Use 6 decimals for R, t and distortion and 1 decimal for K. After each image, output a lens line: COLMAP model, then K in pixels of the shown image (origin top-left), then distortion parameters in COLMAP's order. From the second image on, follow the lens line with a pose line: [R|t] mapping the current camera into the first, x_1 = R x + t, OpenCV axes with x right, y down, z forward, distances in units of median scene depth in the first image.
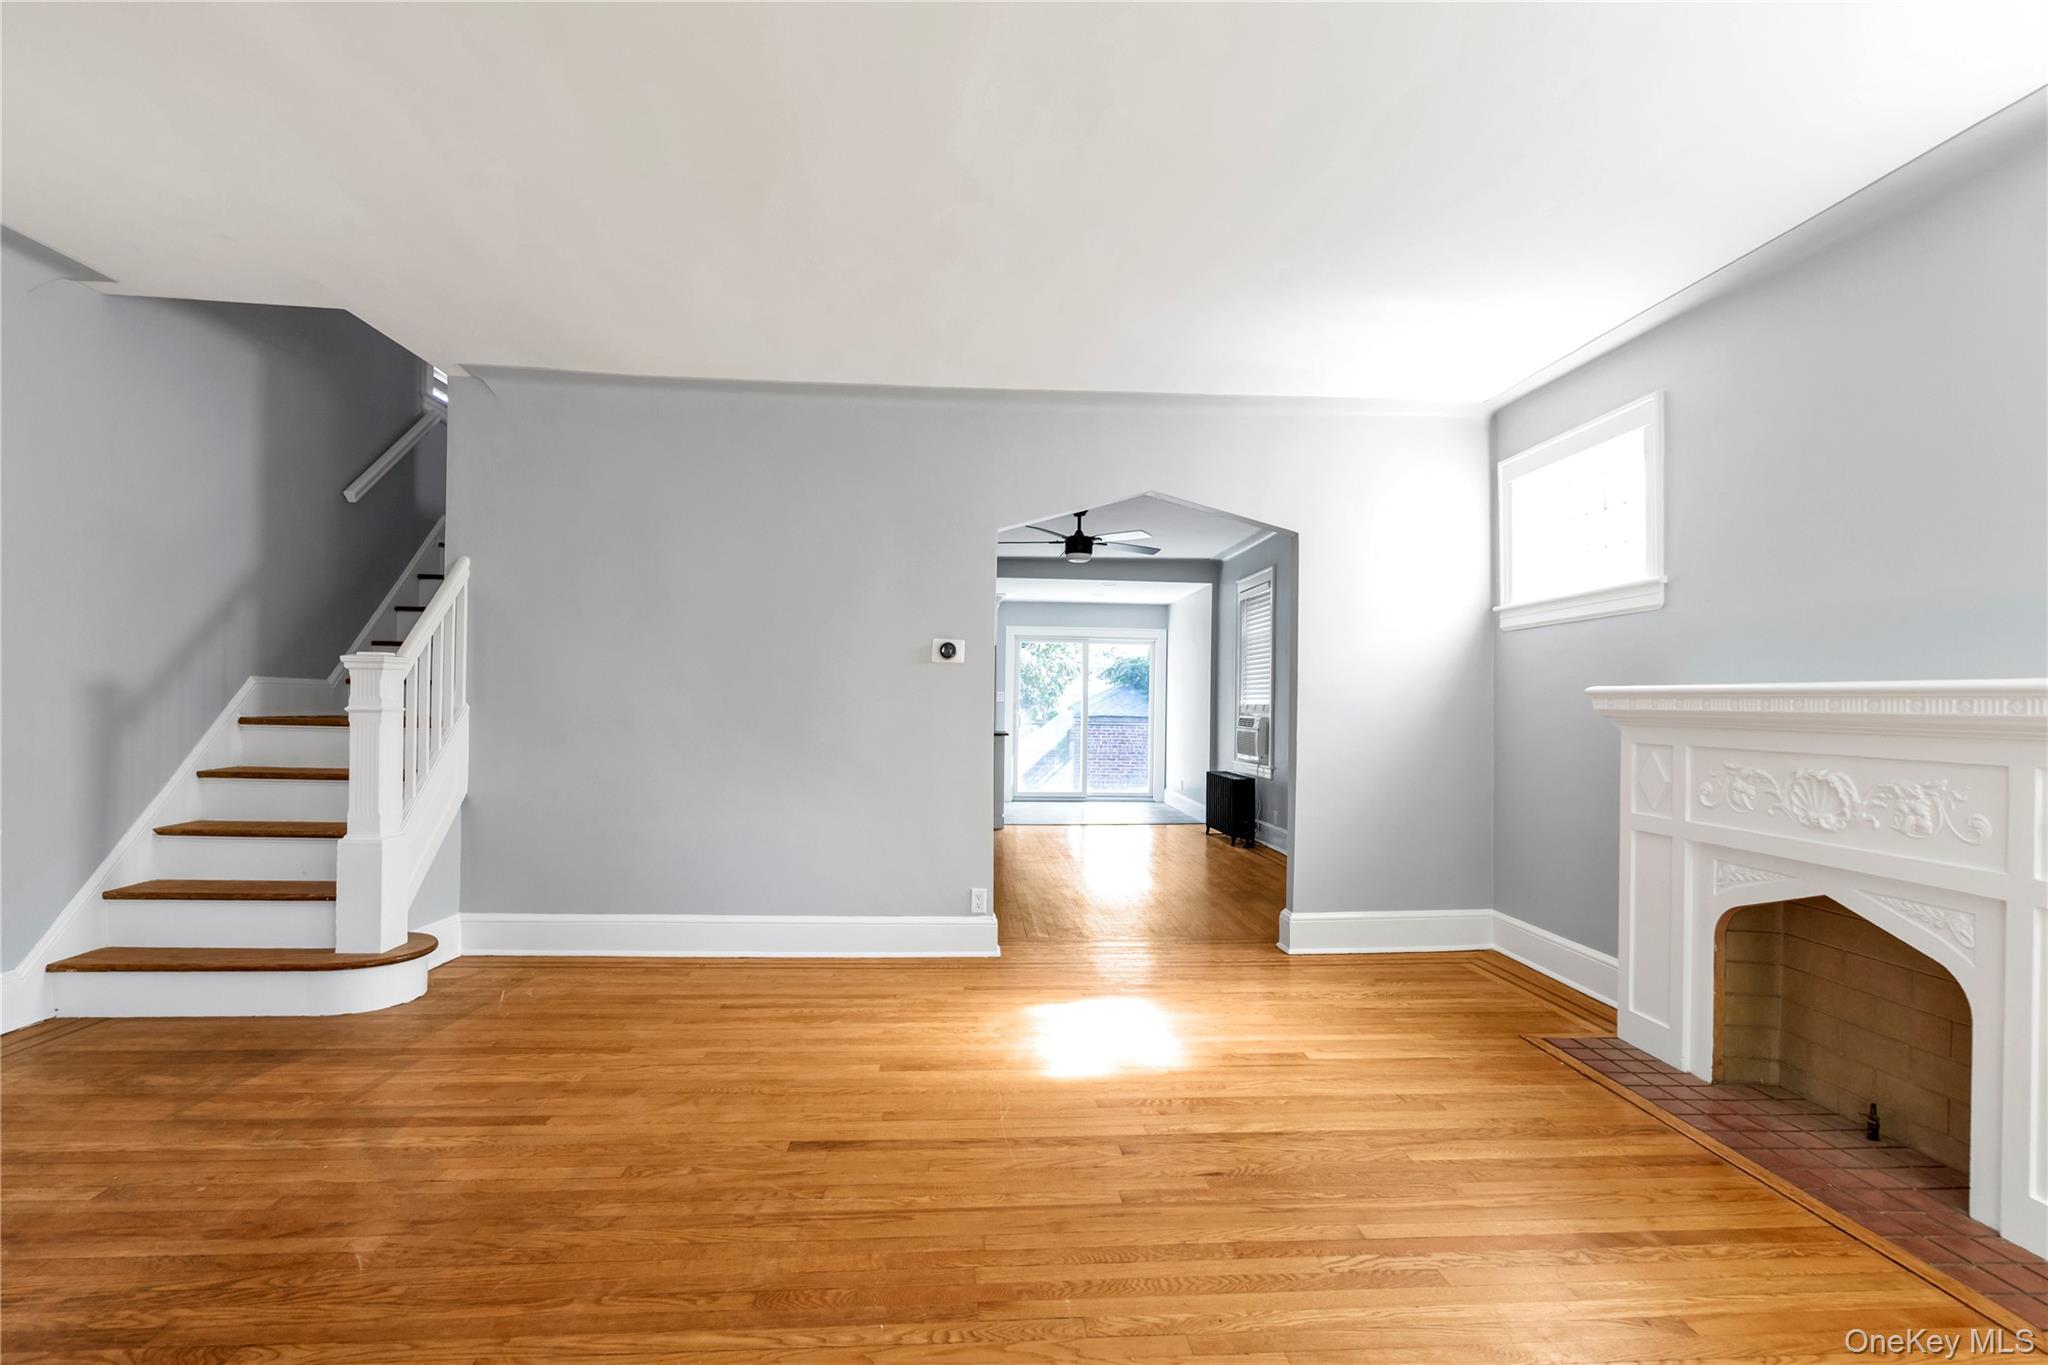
lens RADIAL K [[945.1, 0, 1021.7], [0, 945.1, 711.3], [0, 0, 1]] dist [0.003429, 0.000369]
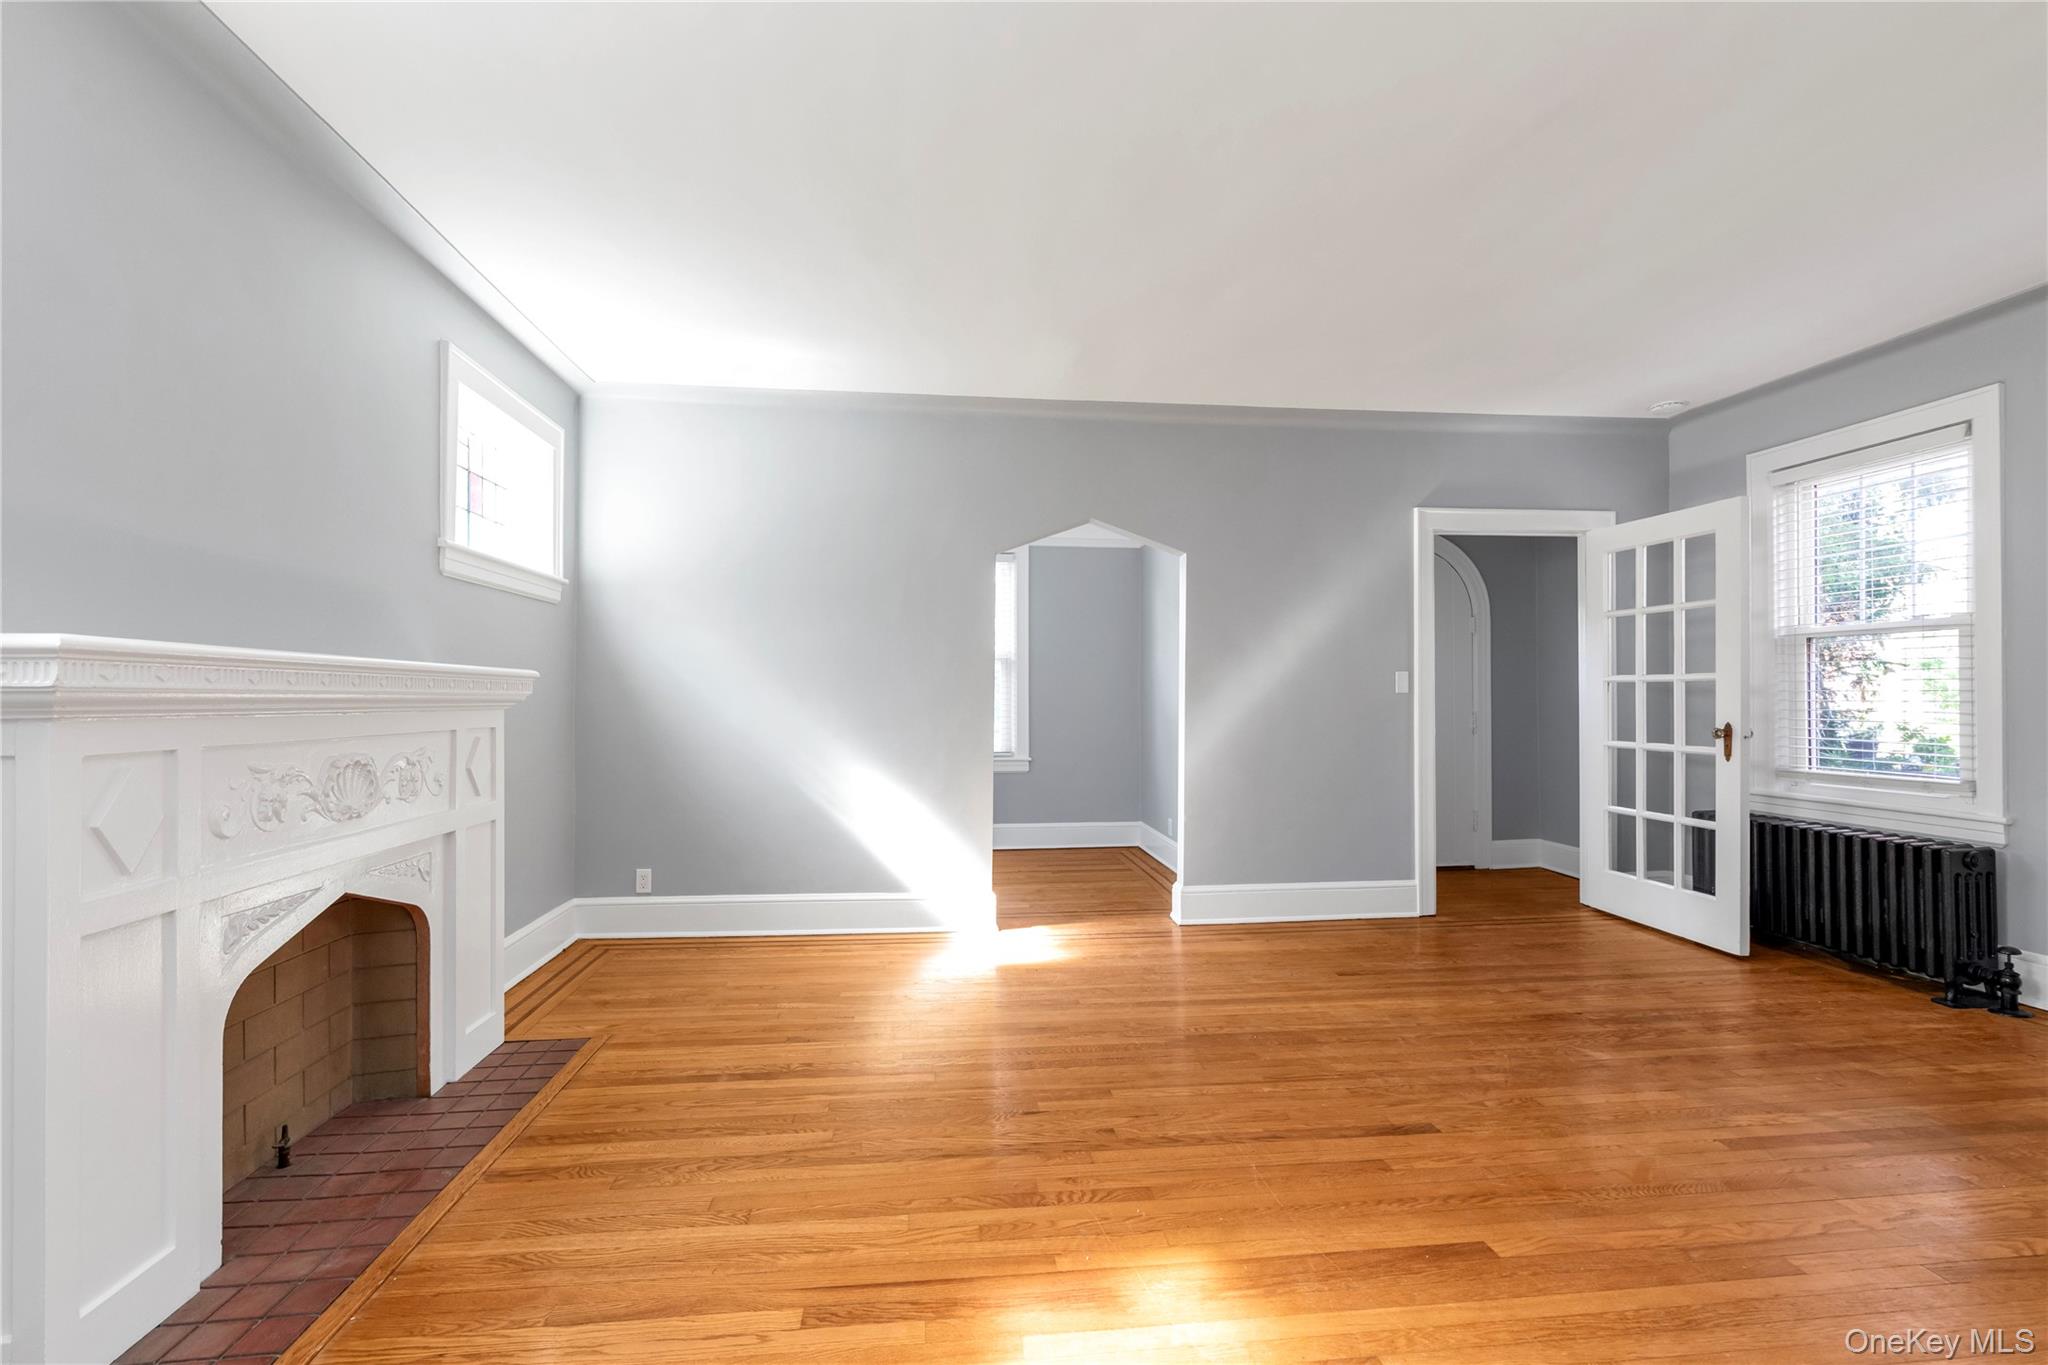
lens RADIAL K [[892.2, 0, 1013.7], [0, 892.2, 684.1], [0, 0, 1]] dist [0.003139, -0.000196]
pose [[-0.999077, -0.015688, -0.039980, 0.192038], [-0.015581, 0.999874, -0.002969, -0.009352], [0.040022, -0.002344, -0.999196, 1.445323]]
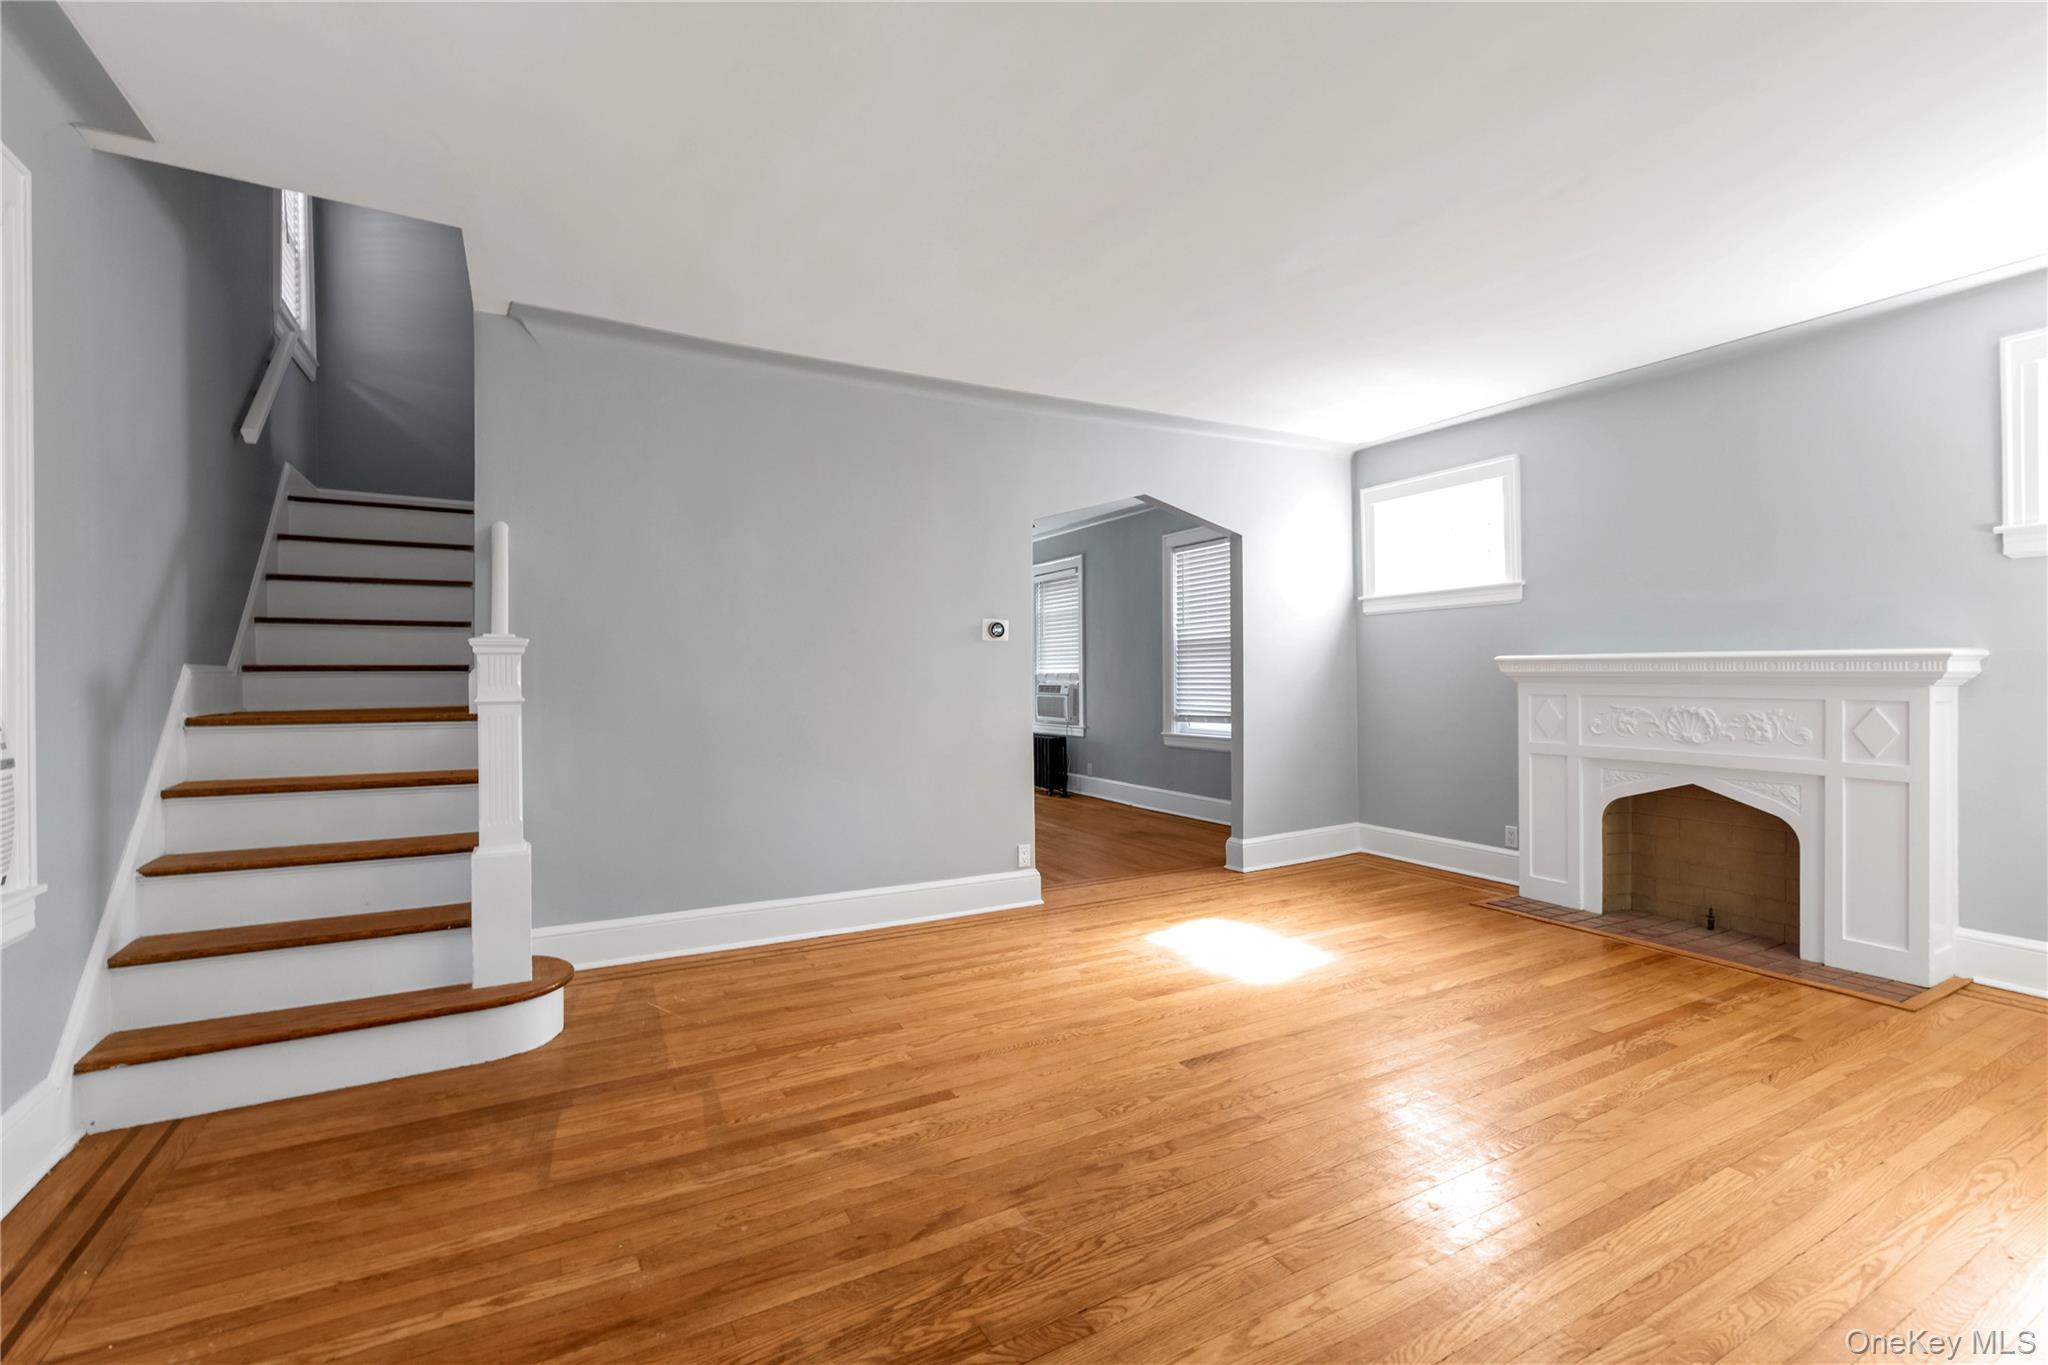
lens RADIAL K [[892.2, 0, 1013.7], [0, 892.2, 684.1], [0, 0, 1]] dist [0.003139, -0.000196]
pose [[0.908804, -0.026149, 0.416404, -0.646994], [0.024347, 0.999657, 0.009638, -0.014804], [-0.416513, 0.001379, 0.909129, 0.071970]]
